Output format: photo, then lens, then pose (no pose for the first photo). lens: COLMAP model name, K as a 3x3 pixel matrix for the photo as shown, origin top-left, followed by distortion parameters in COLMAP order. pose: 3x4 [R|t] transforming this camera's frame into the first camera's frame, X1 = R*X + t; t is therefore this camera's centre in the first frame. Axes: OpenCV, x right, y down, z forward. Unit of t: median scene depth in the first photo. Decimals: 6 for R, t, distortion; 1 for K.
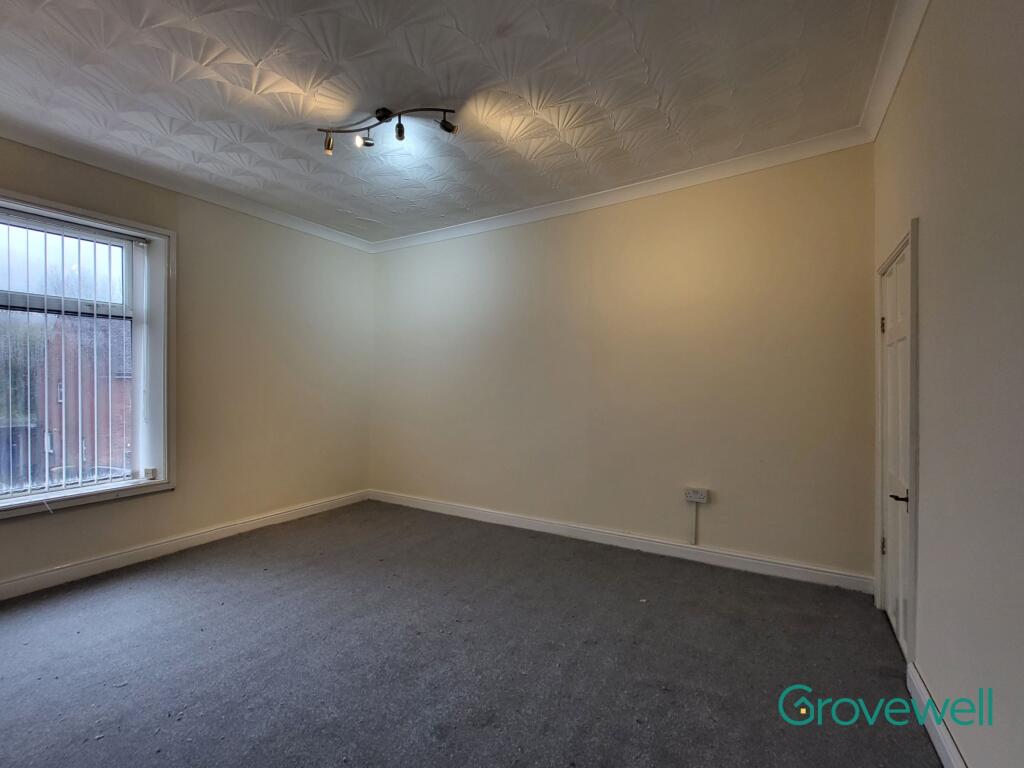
lens RADIAL K [[454.1, 0, 507.4], [0, 454.1, 385.8], [0, 0, 1]] dist [0.006981, -0.001834]
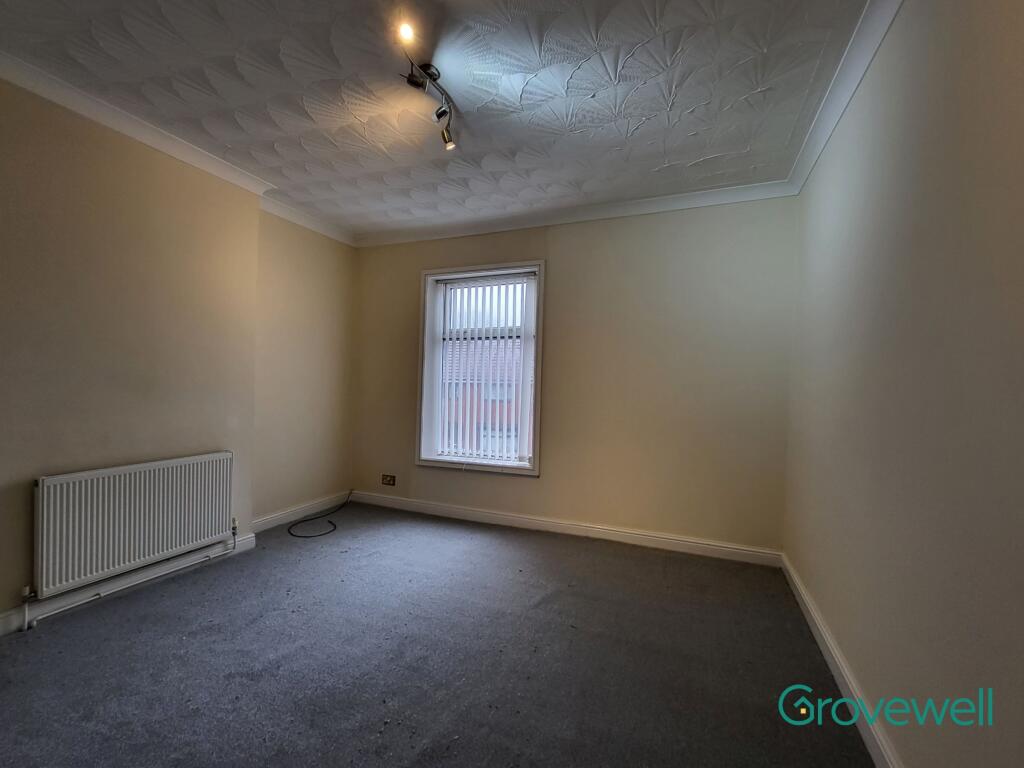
lens RADIAL K [[454.1, 0, 505.3], [0, 454.1, 386.0], [0, 0, 1]] dist [0.006981, -0.001834]
pose [[0.155794, 0.005156, -0.987776, 0.523476], [-0.025909, 0.999664, 0.001132, -0.010286], [0.987450, 0.025416, 0.155875, 0.897452]]
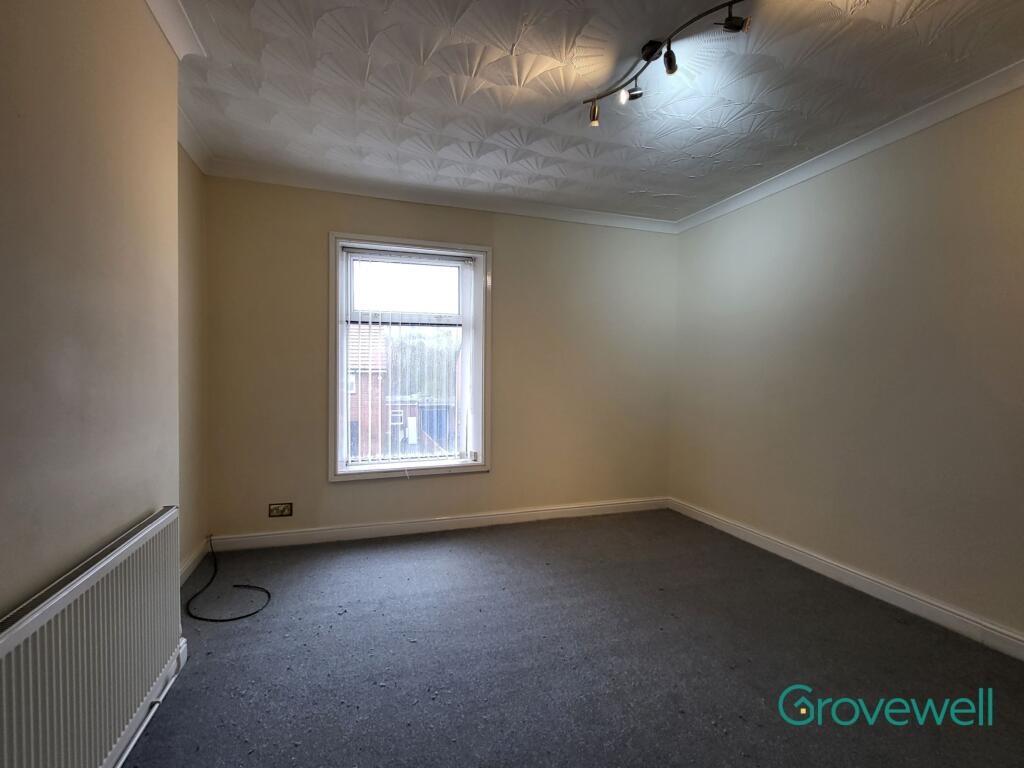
lens RADIAL K [[454.1, 0, 509.1], [0, 454.1, 385.1], [0, 0, 1]] dist [0.006981, -0.001834]
pose [[0.763487, 0.017745, -0.645579, 0.058261], [-0.008366, 0.999810, 0.017587, -0.015170], [0.645769, -0.008027, 0.763491, 0.193340]]
